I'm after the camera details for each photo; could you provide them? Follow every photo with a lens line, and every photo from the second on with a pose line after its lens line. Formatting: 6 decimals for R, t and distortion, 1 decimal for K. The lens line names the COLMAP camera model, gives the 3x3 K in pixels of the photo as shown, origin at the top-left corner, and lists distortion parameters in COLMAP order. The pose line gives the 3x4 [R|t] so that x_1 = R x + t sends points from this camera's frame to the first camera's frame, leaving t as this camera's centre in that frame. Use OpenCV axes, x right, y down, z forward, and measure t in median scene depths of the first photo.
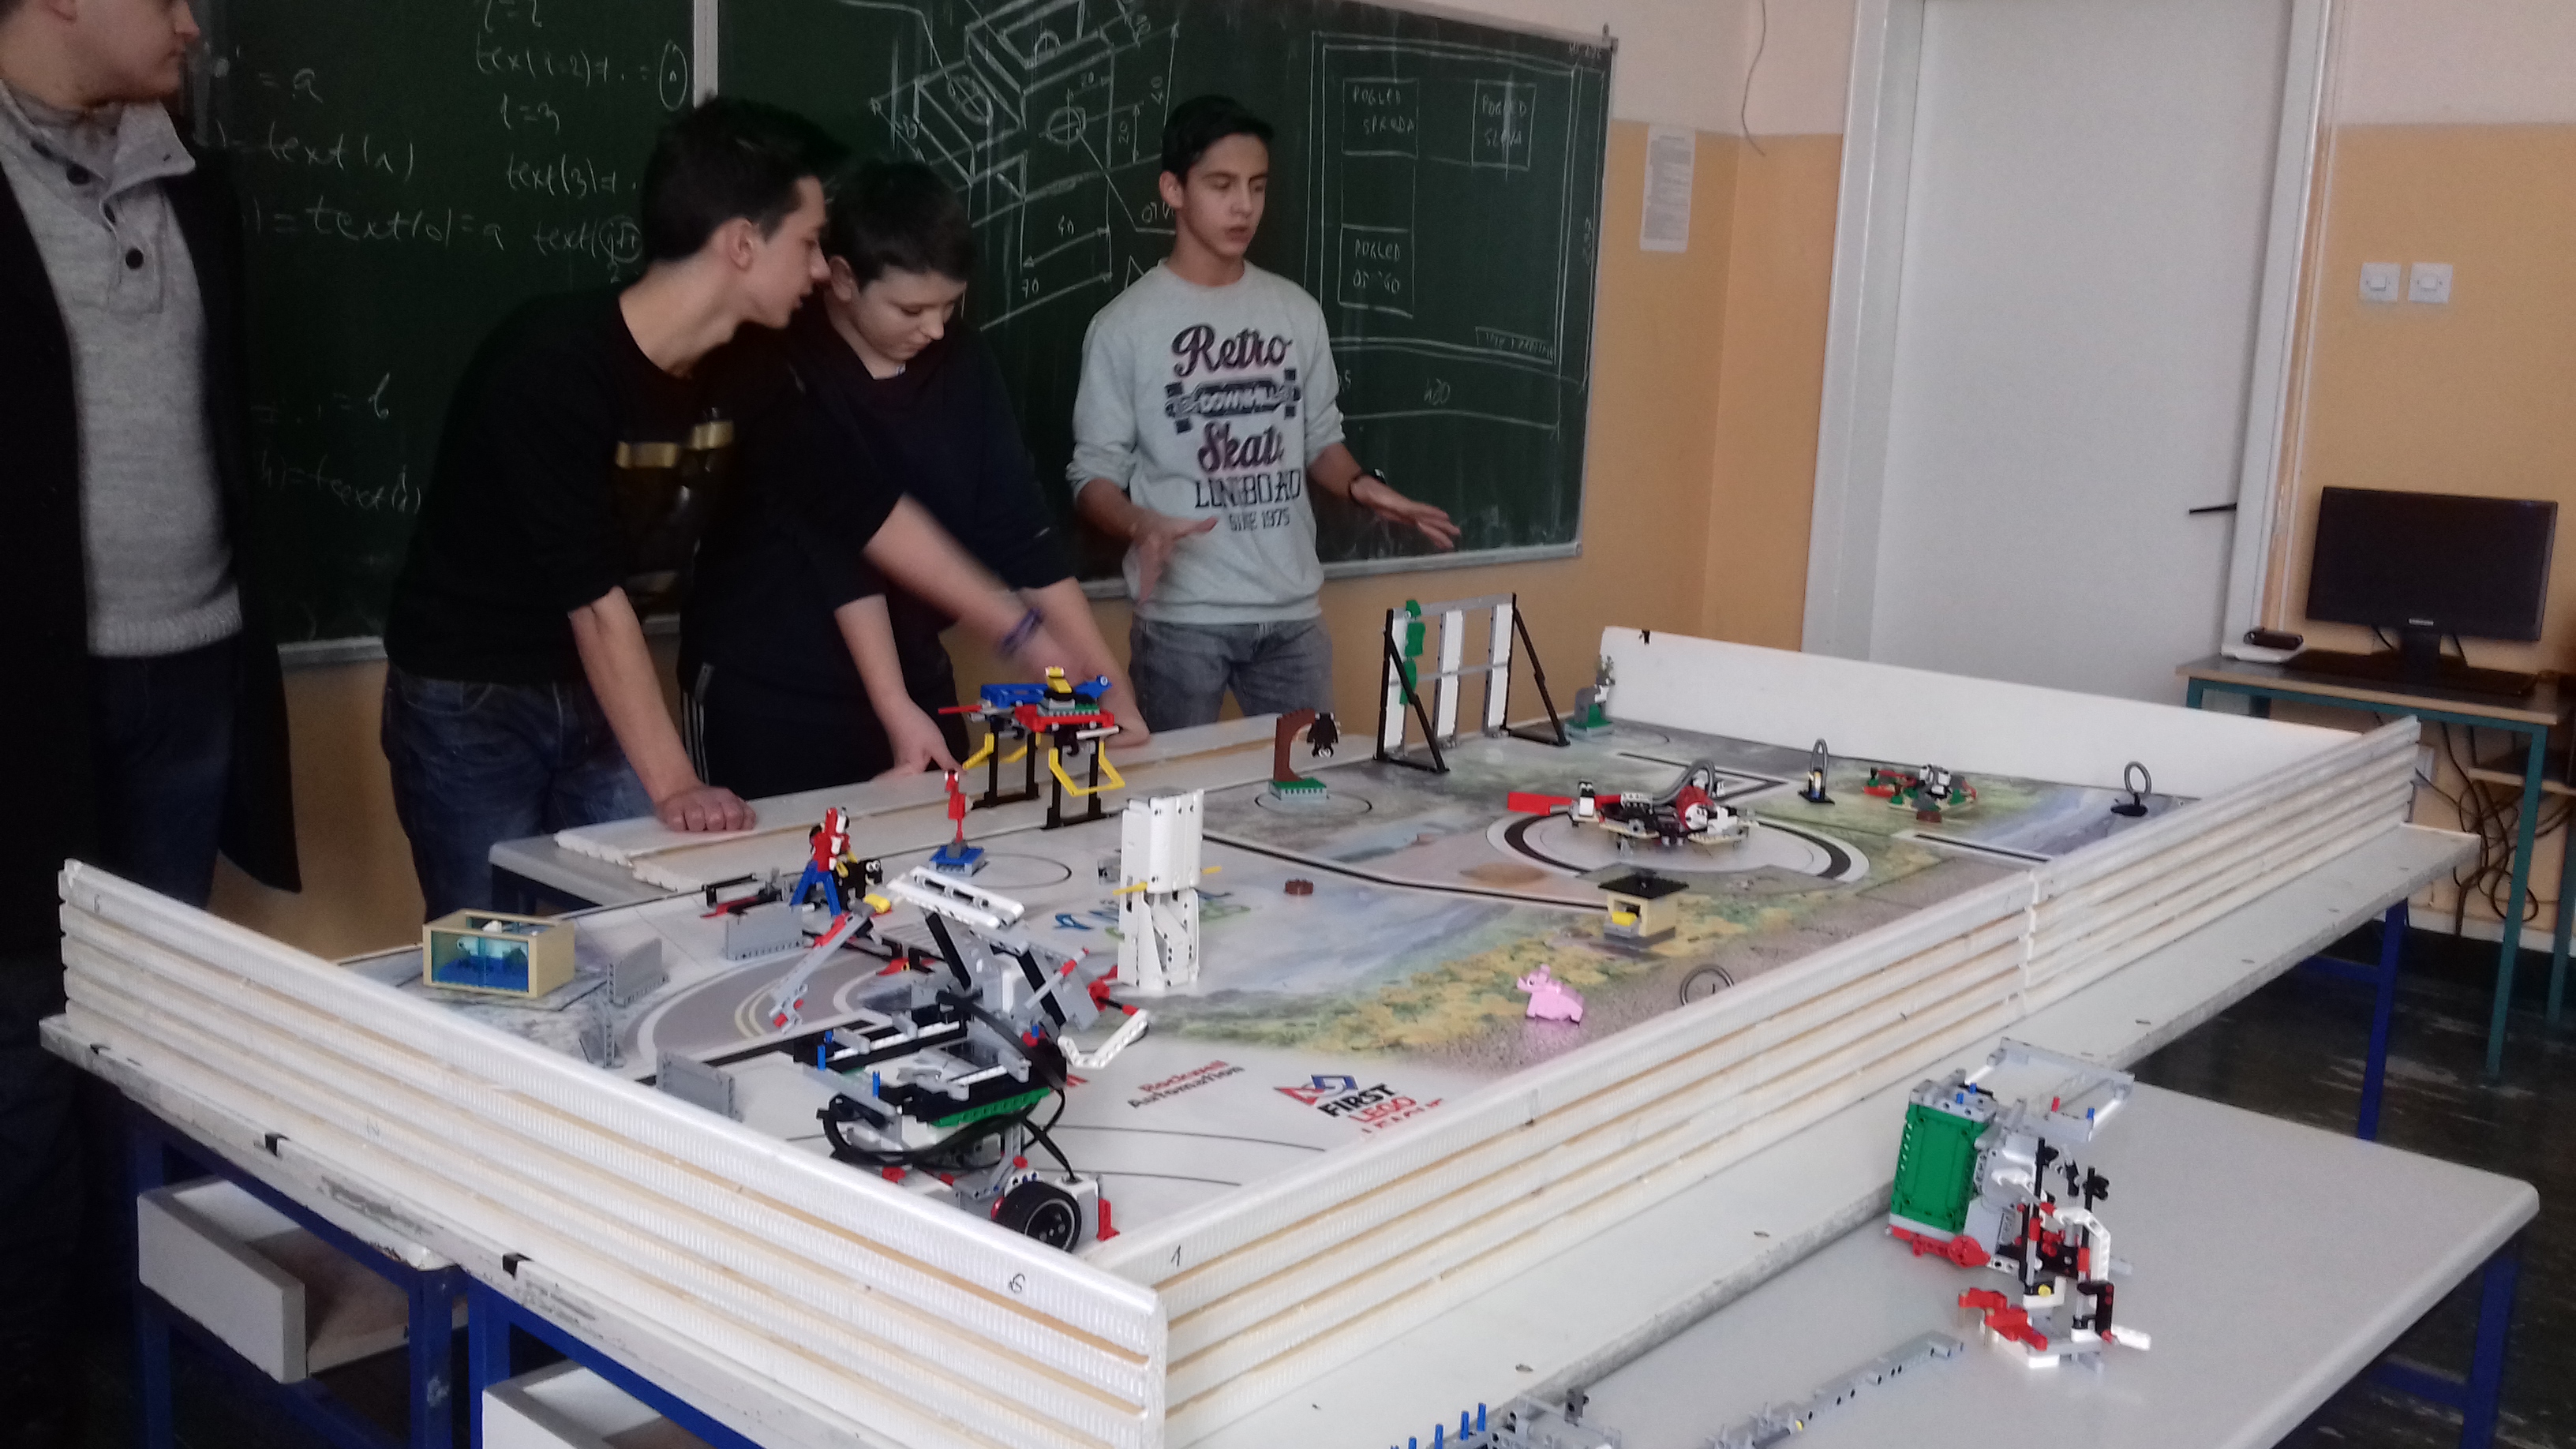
lens RADIAL K [[2417.3, 0, 1287.1], [0, 2417.3, 740.9], [0, 0, 1]] dist [0.012385, 0.000000]
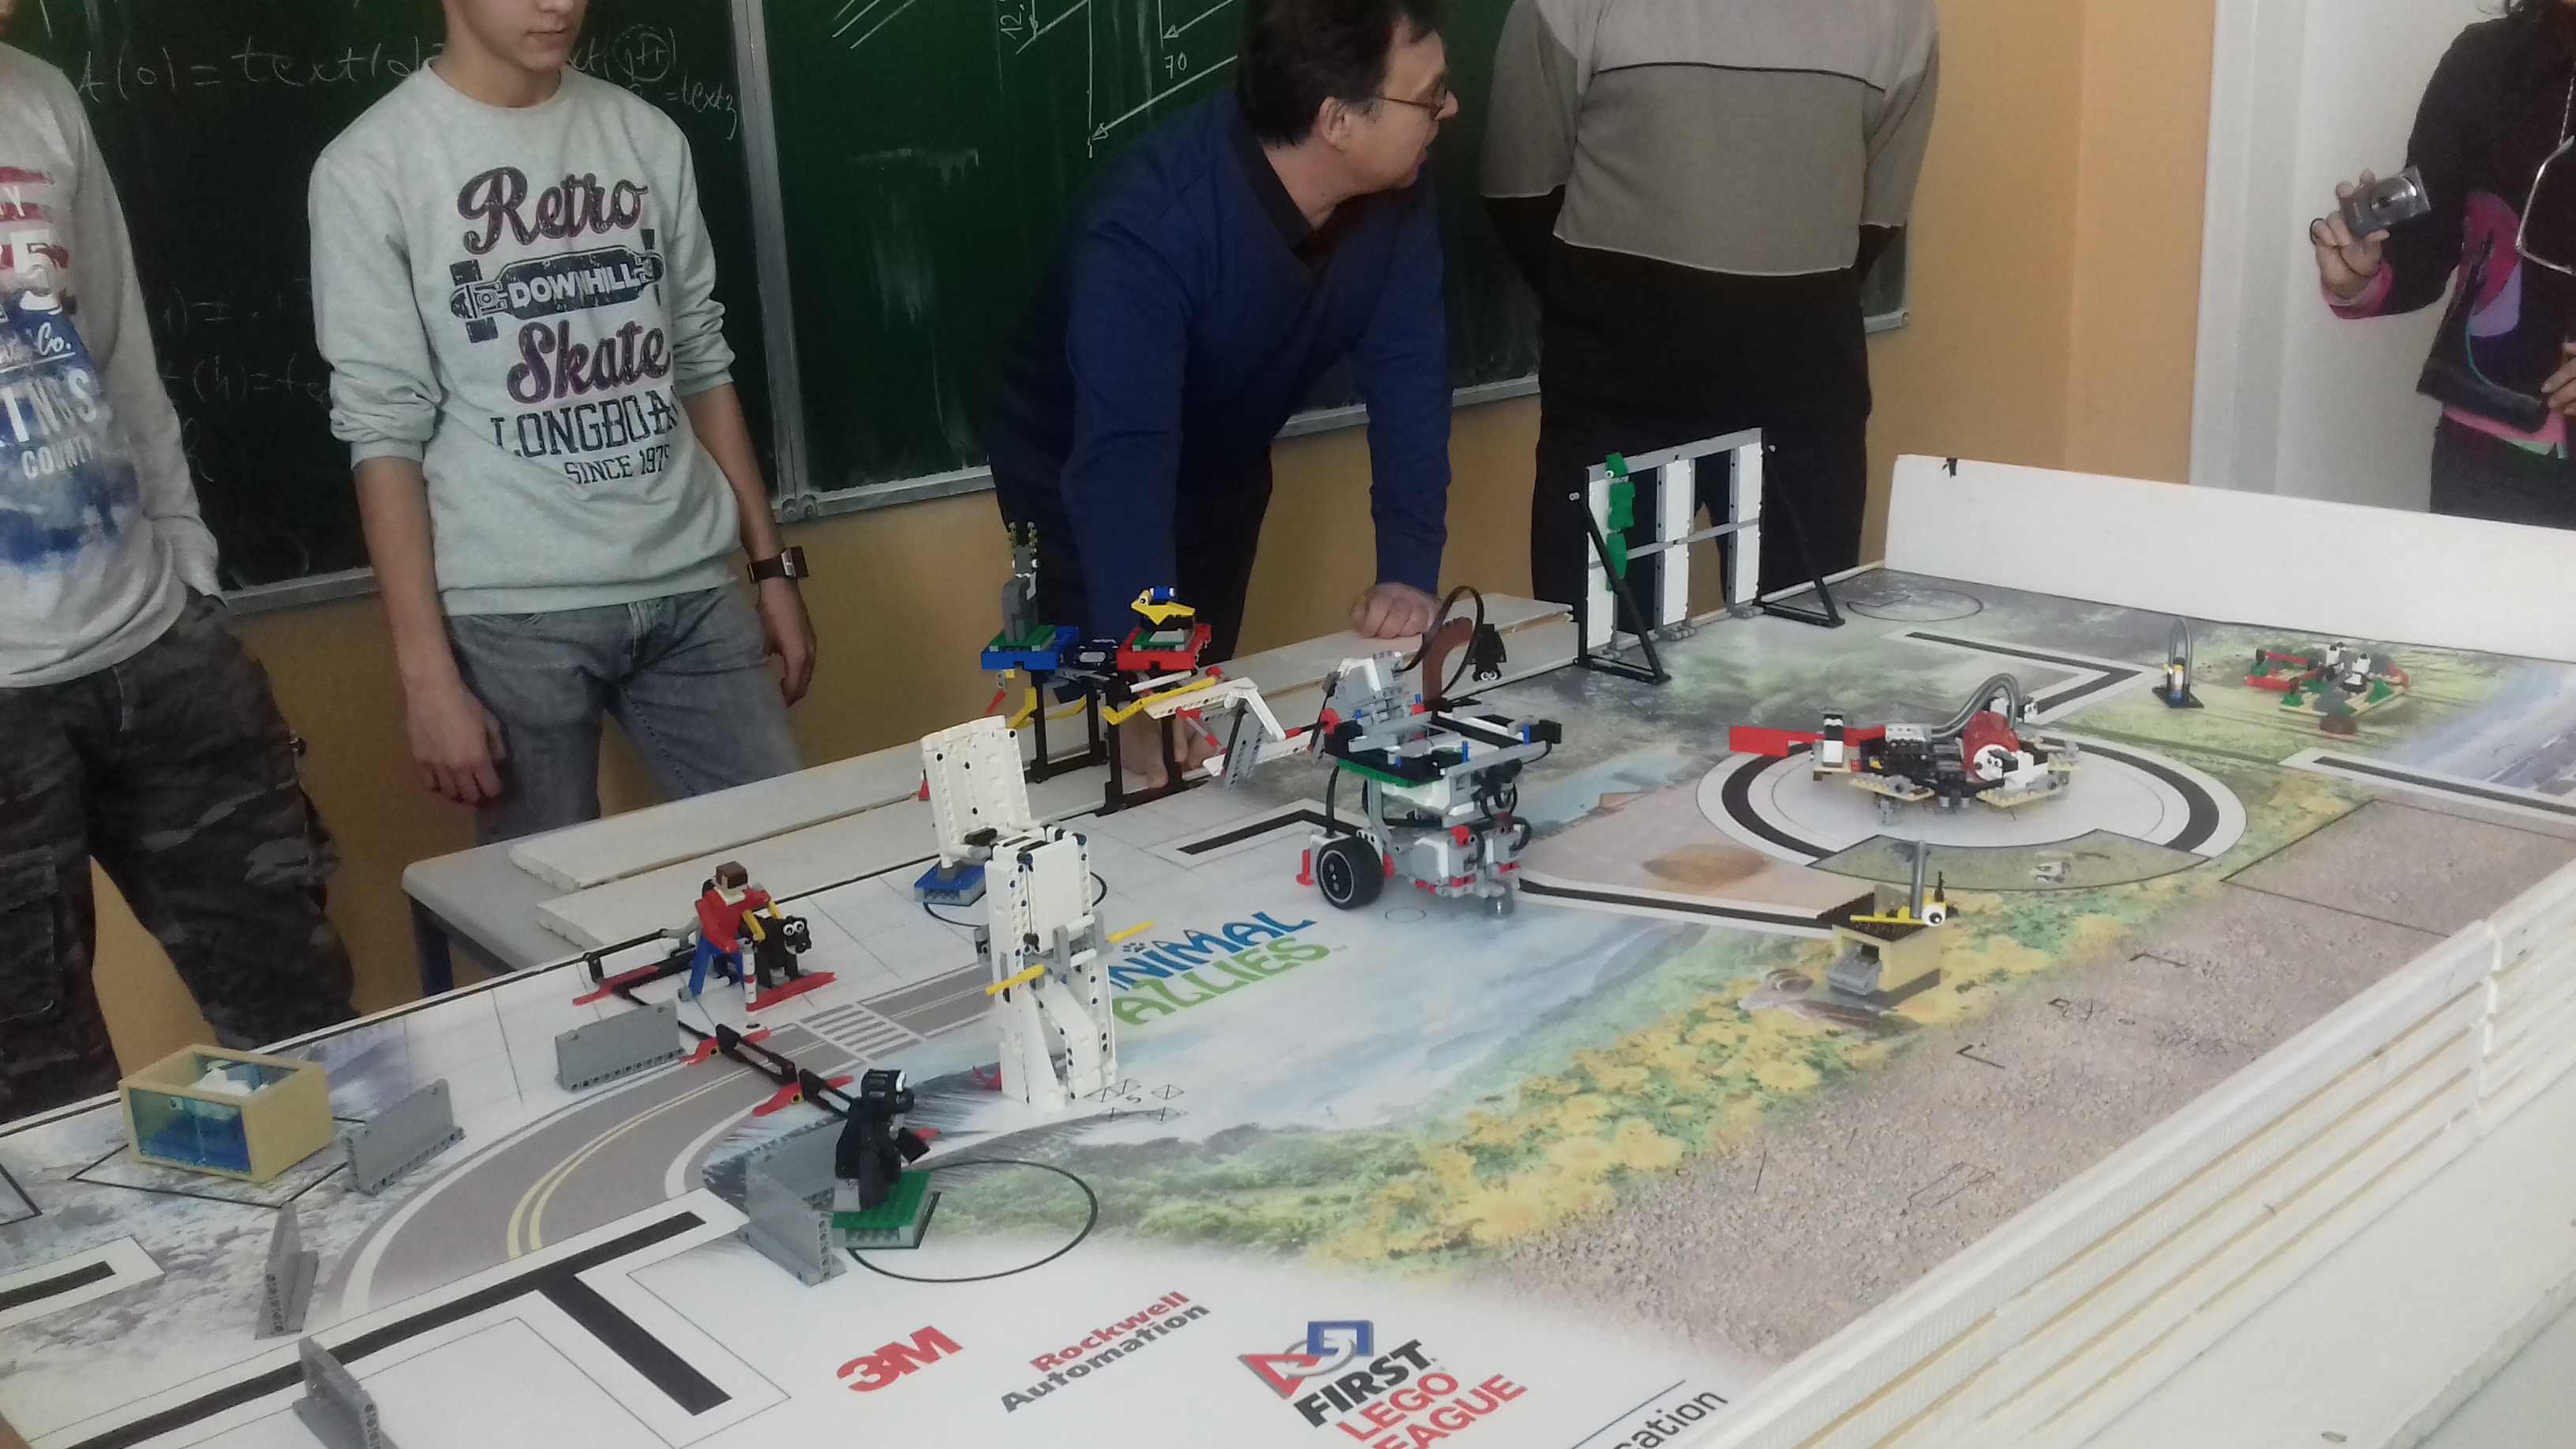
lens RADIAL K [[2417.3, 0, 1268.6], [0, 2417.3, 747.2], [0, 0, 1]] dist [0.012385, 0.000000]
pose [[0.984709, -0.037270, -0.170177, 0.065065], [0.054970, 0.993416, 0.100514, -0.045864], [0.165310, -0.108332, 0.980274, 0.209638]]
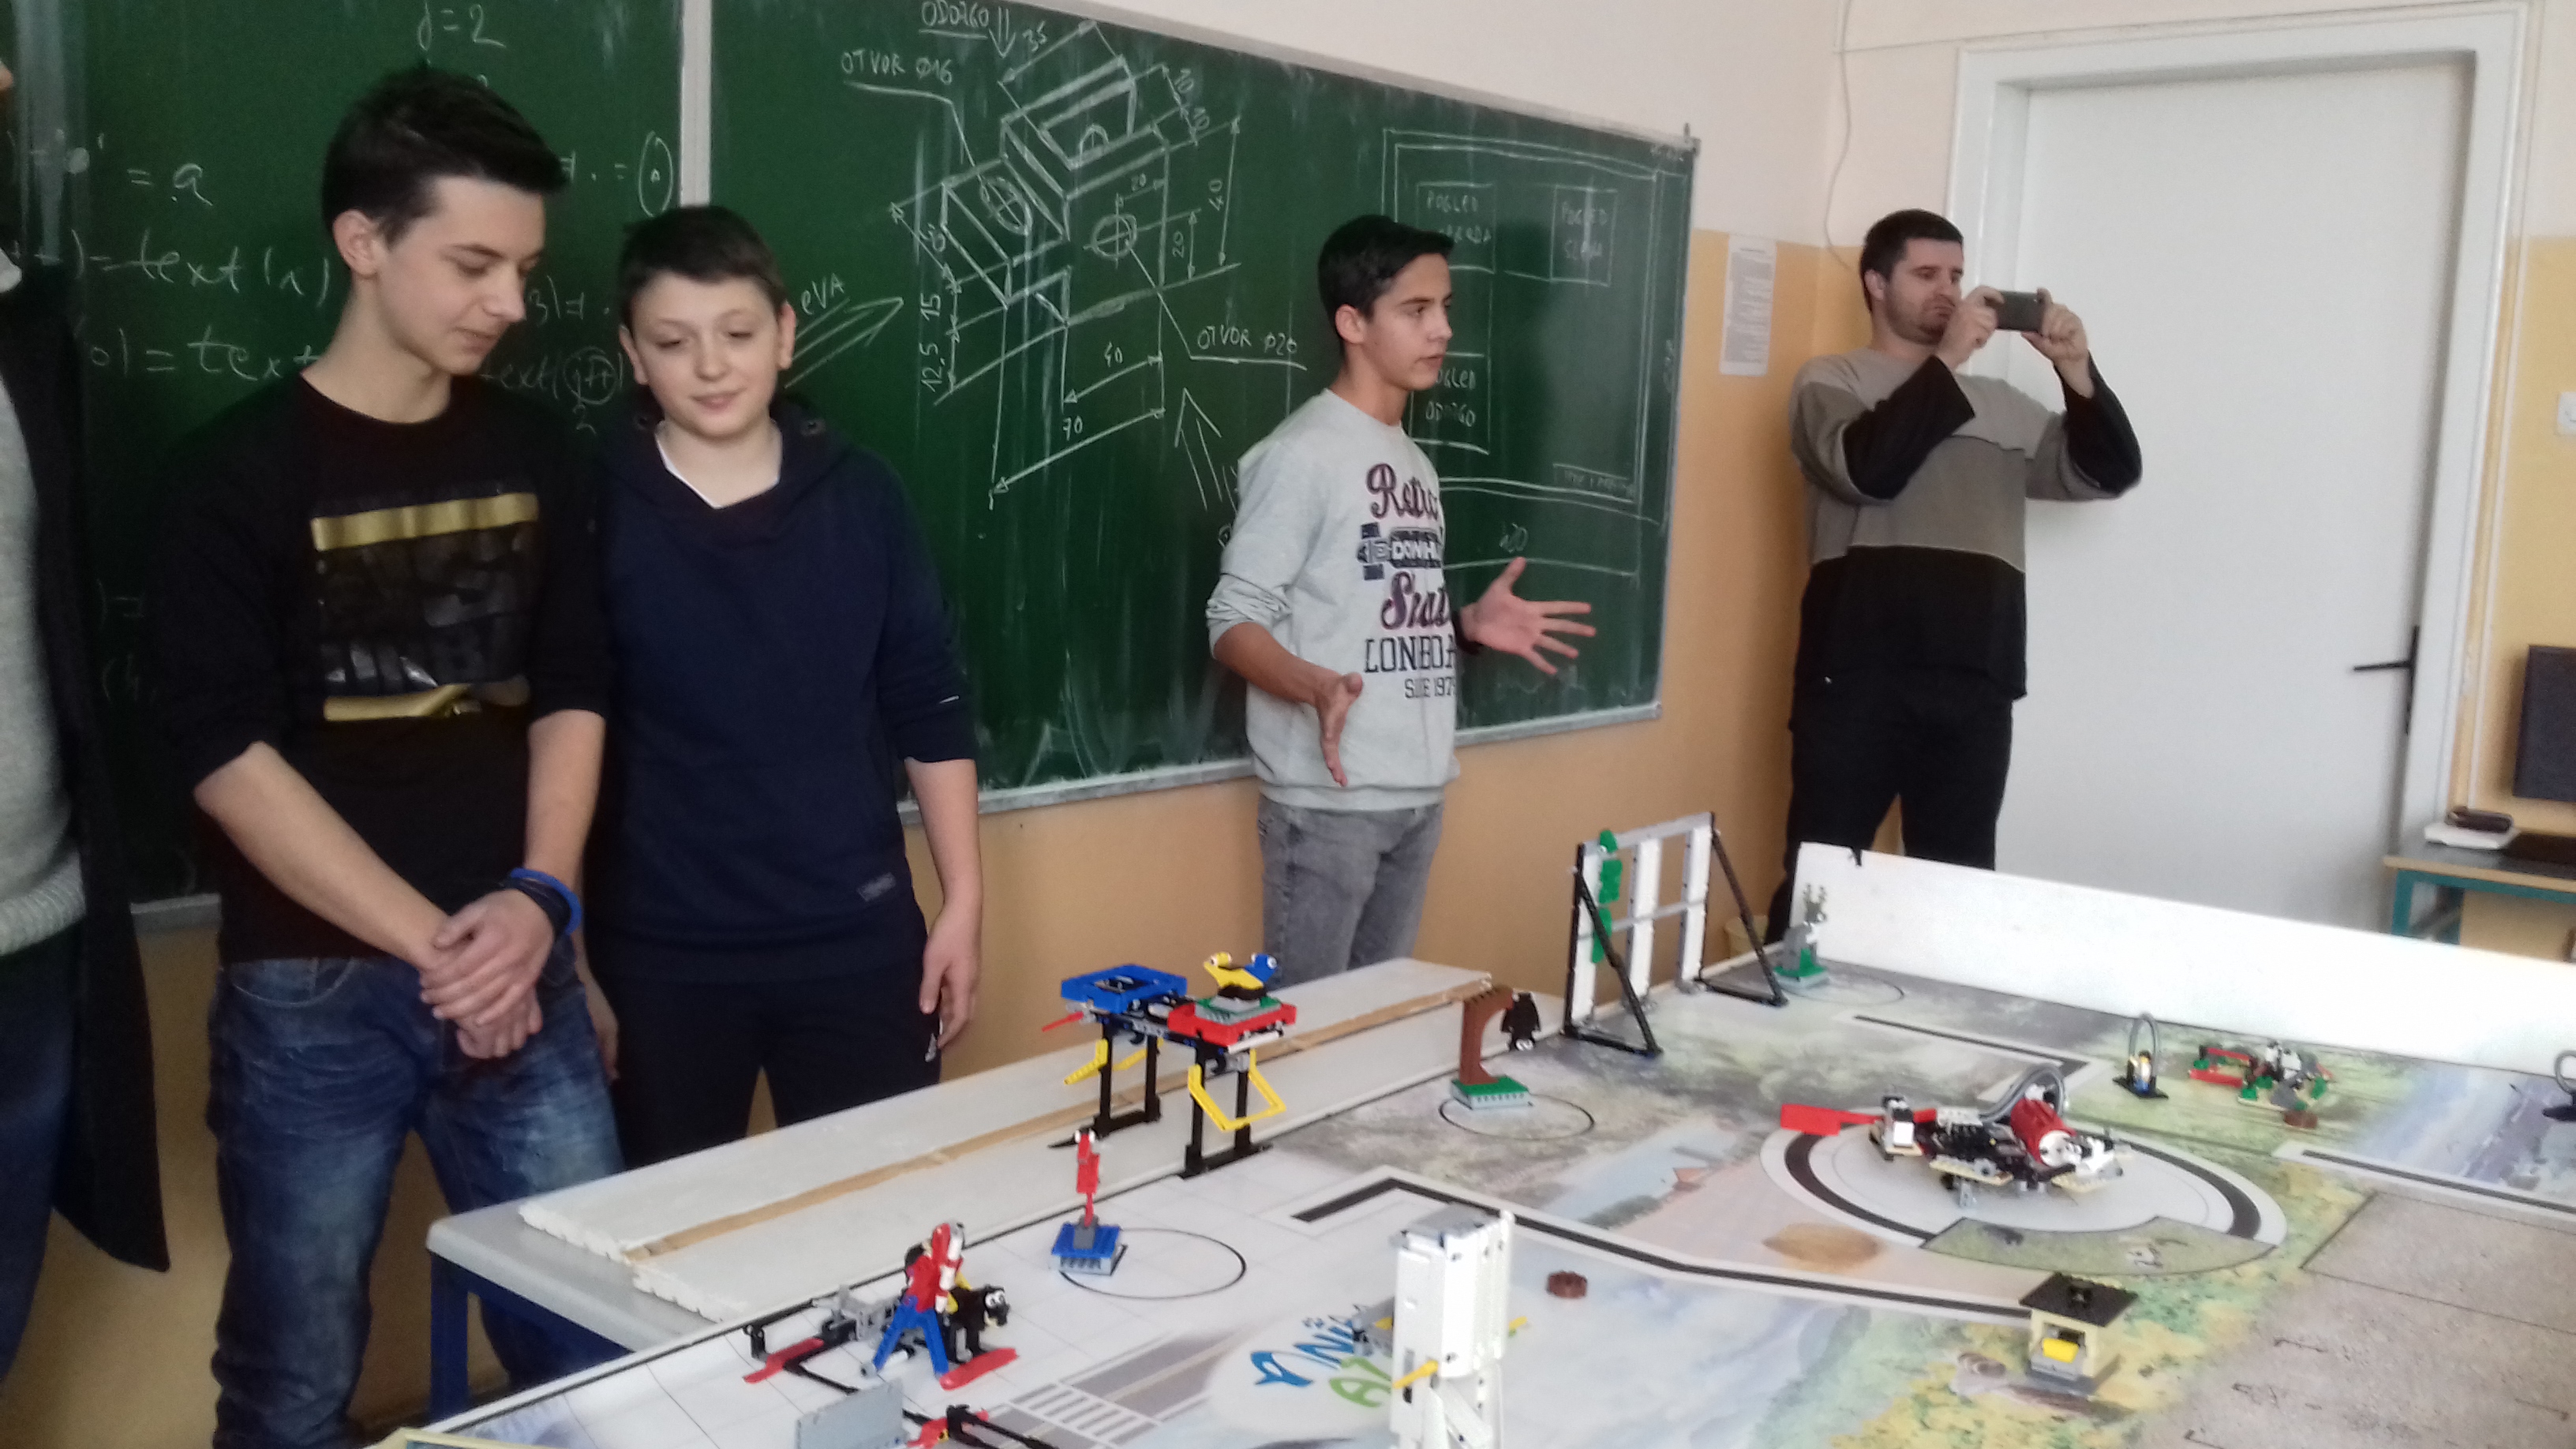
lens RADIAL K [[2417.3, 0, 1285.6], [0, 2417.3, 720.9], [0, 0, 1]] dist [0.012385, 0.000000]
pose [[0.999364, -0.005957, 0.035151, -0.075459], [0.007733, 0.998689, -0.050595, -0.052016], [-0.034804, 0.050835, 0.998100, 0.202316]]
